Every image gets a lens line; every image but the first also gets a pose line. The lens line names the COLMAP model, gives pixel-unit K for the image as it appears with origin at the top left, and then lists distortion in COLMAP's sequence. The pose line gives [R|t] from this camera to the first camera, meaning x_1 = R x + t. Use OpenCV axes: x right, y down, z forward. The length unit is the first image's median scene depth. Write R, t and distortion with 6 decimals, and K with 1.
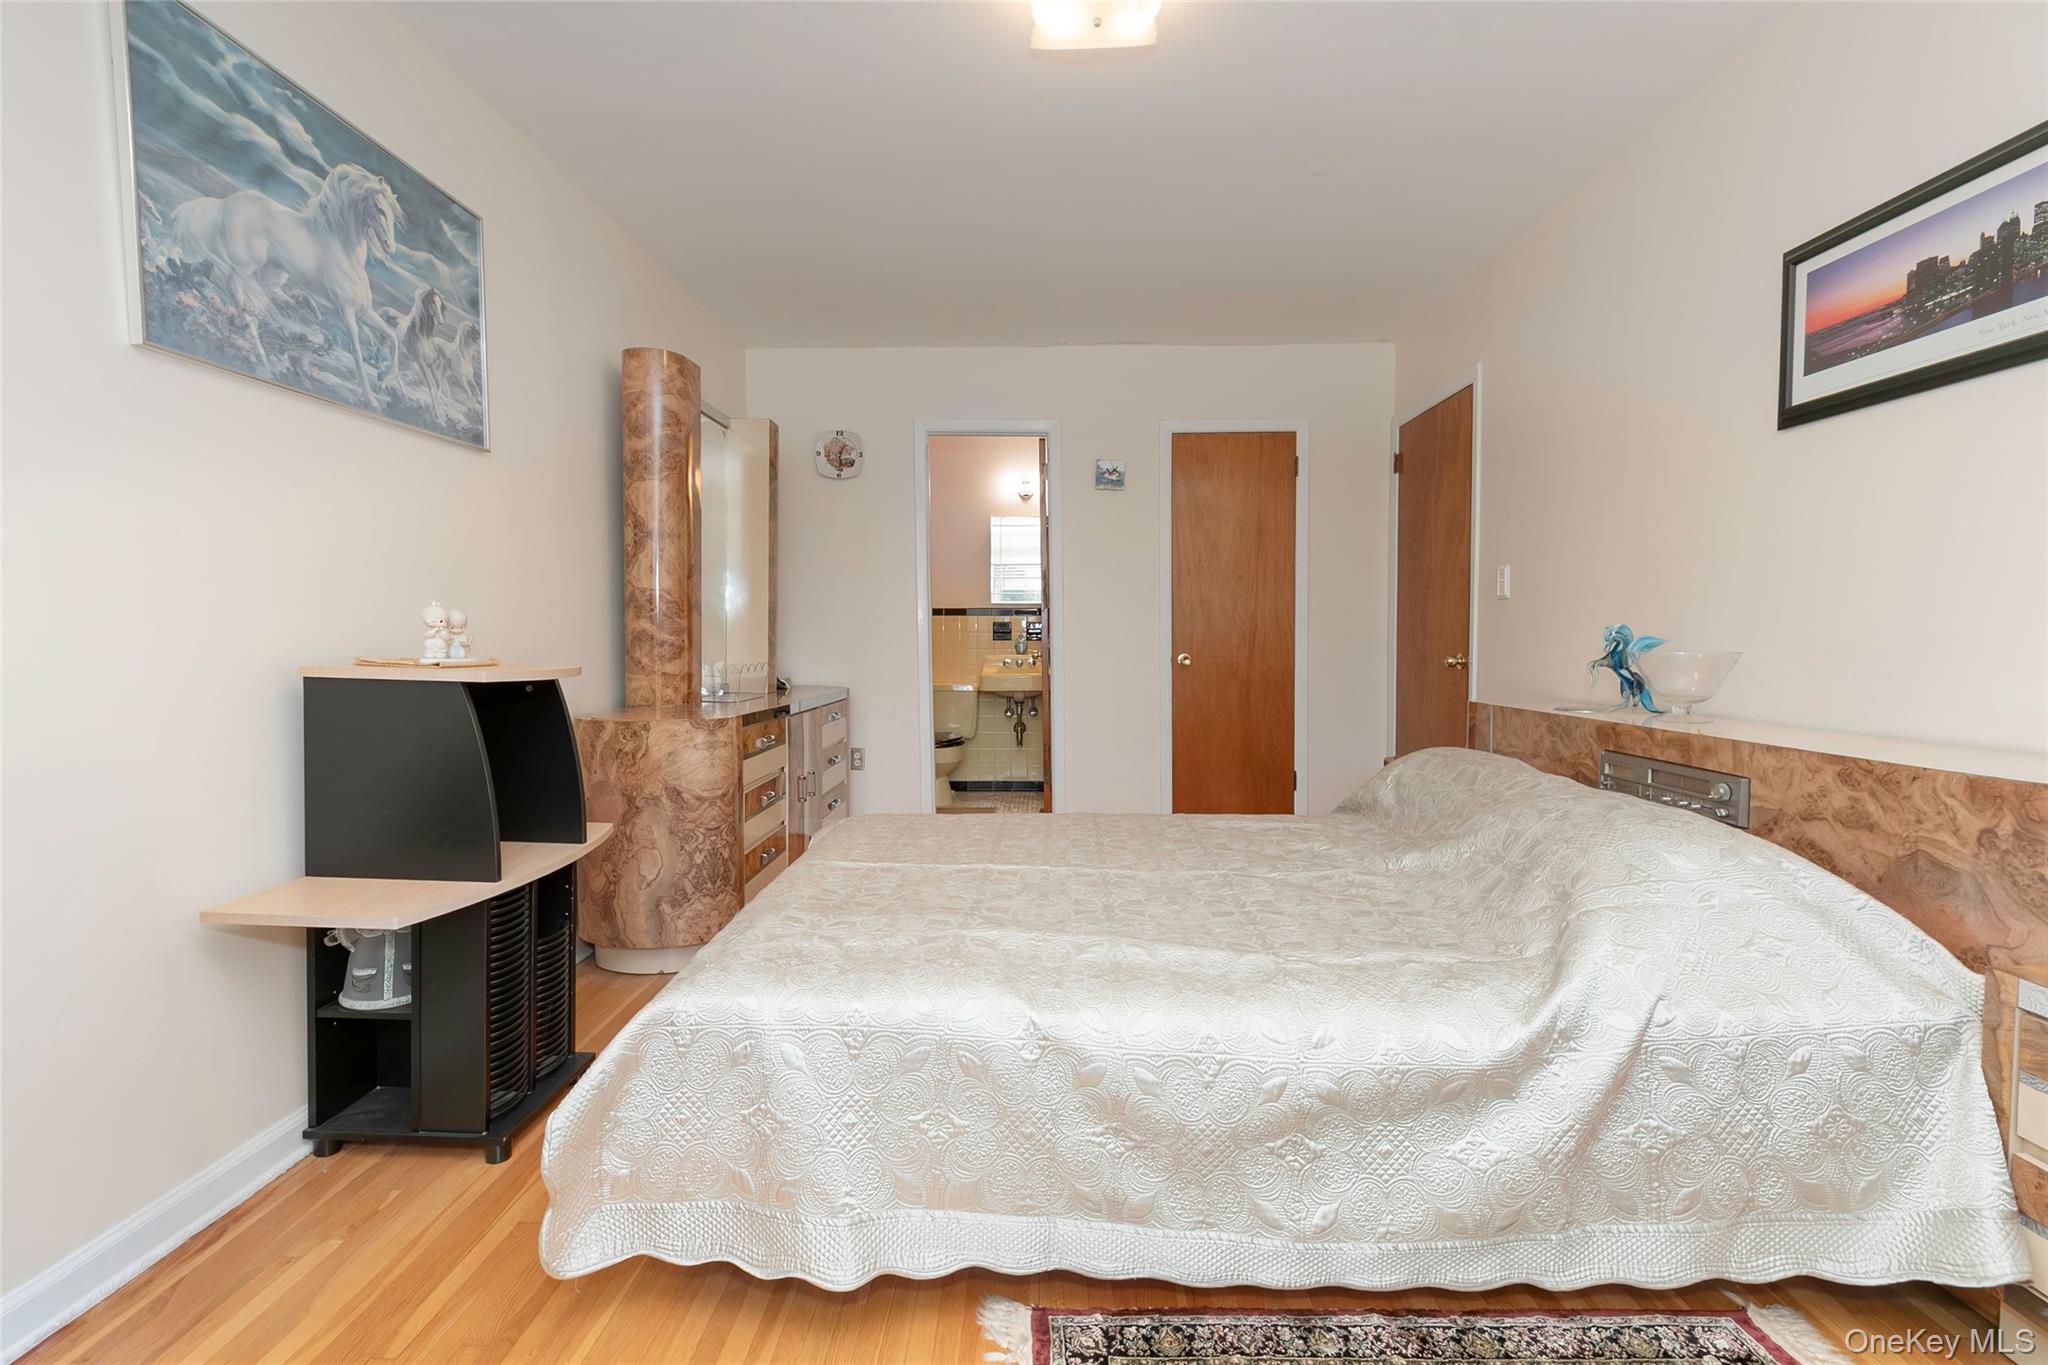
lens RADIAL K [[932.7, 0, 1025.5], [0, 932.7, 666.8], [0, 0, 1]] dist [0.006987, 0.000455]
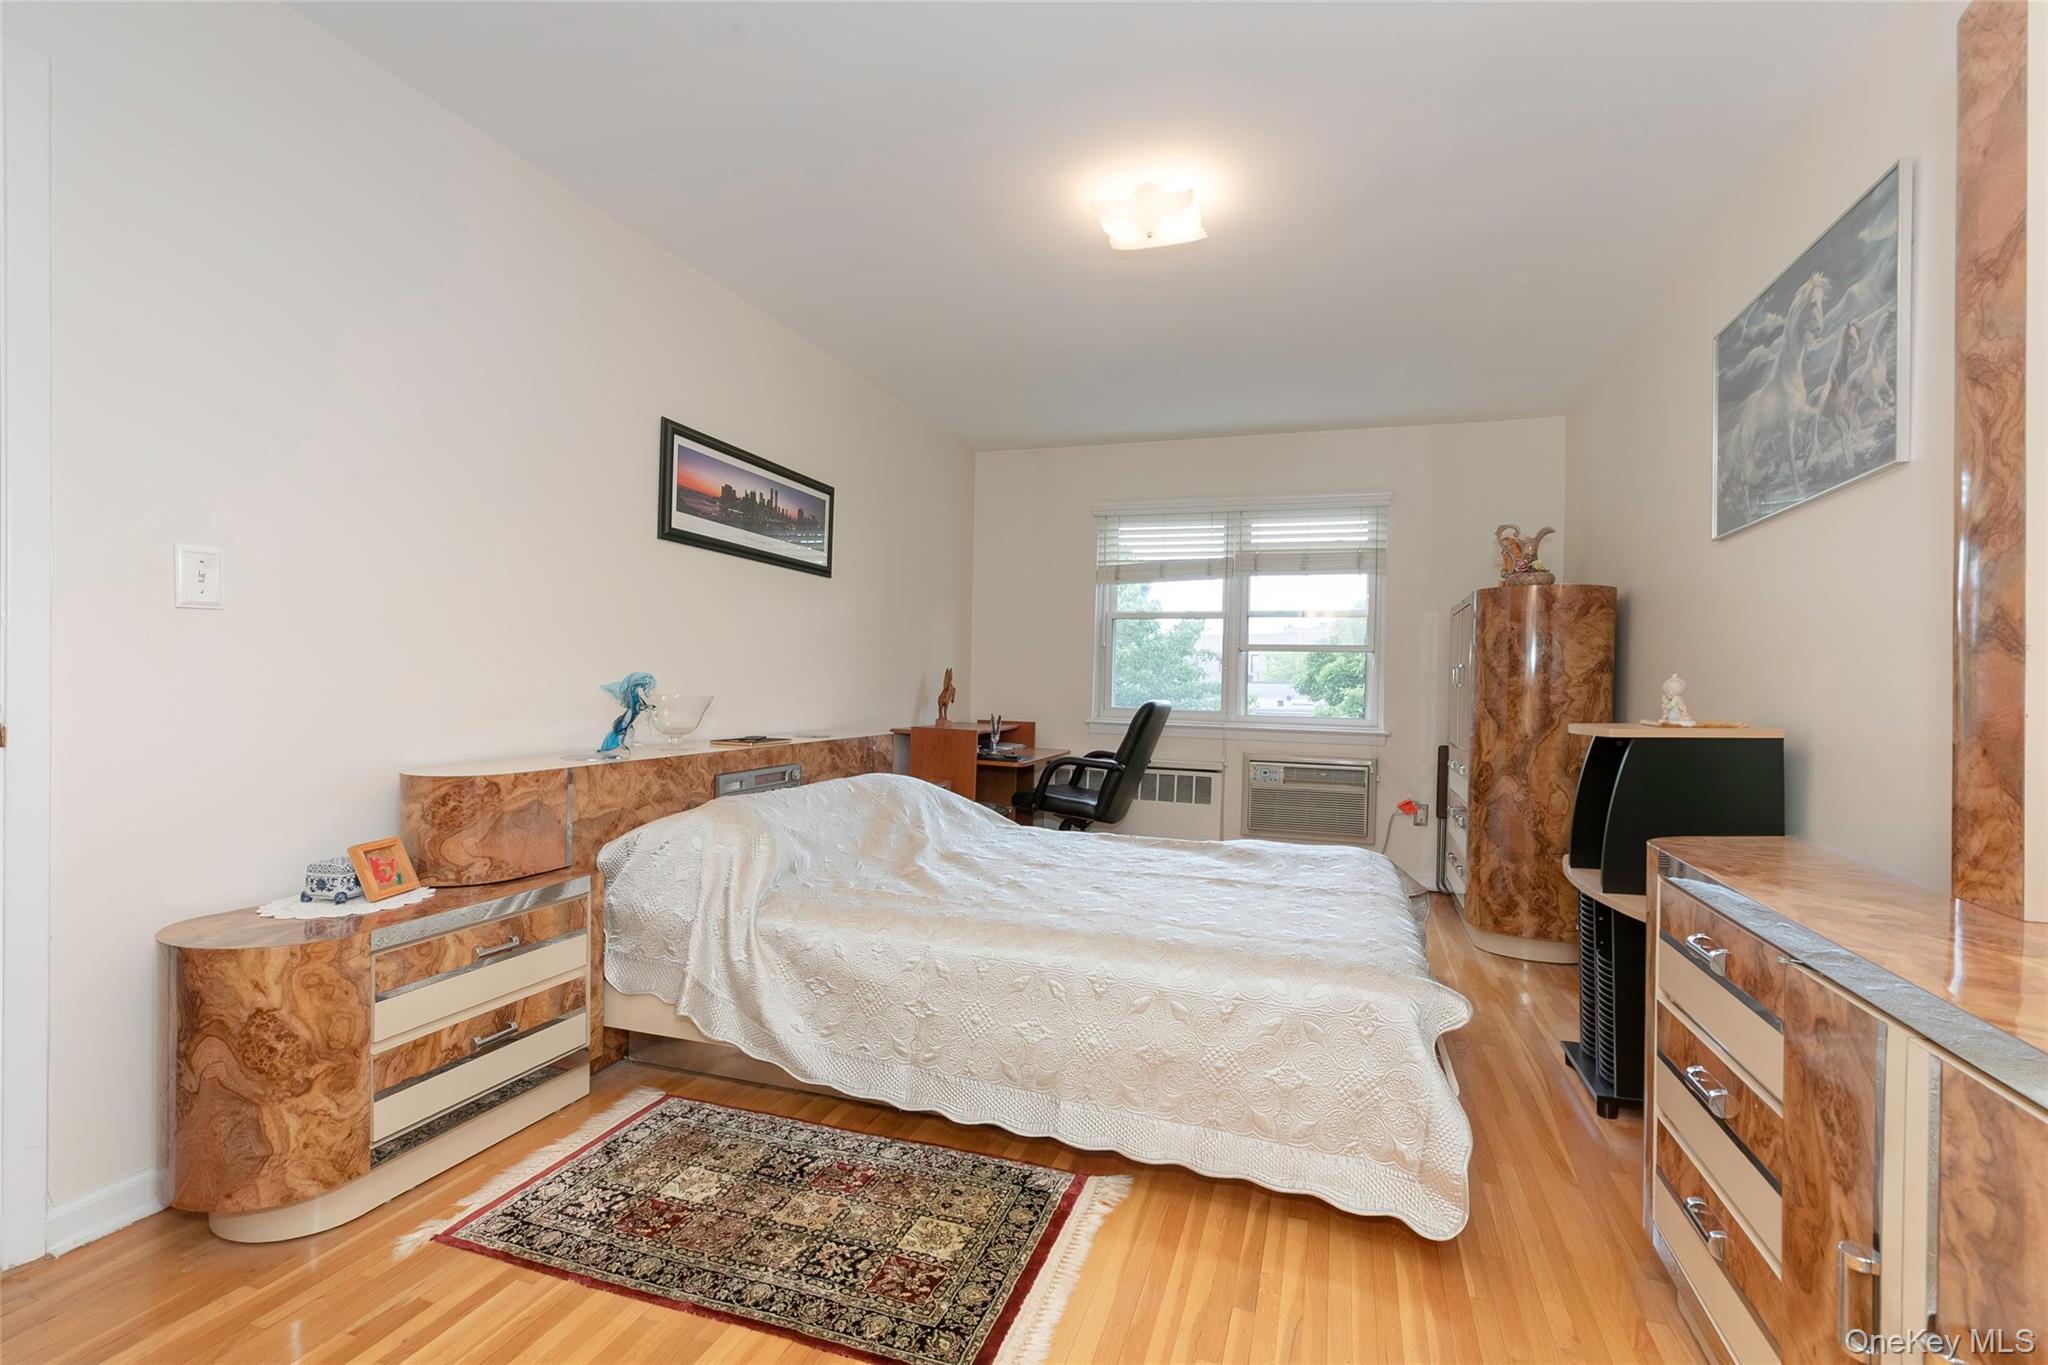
lens RADIAL K [[932.7, 0, 1029.1], [0, 932.7, 685.6], [0, 0, 1]] dist [0.006987, 0.000455]
pose [[-0.954156, -0.018942, 0.298709, -0.175179], [-0.009144, 0.999374, 0.034163, -0.088121], [-0.299169, 0.029865, -0.953733, 2.360253]]
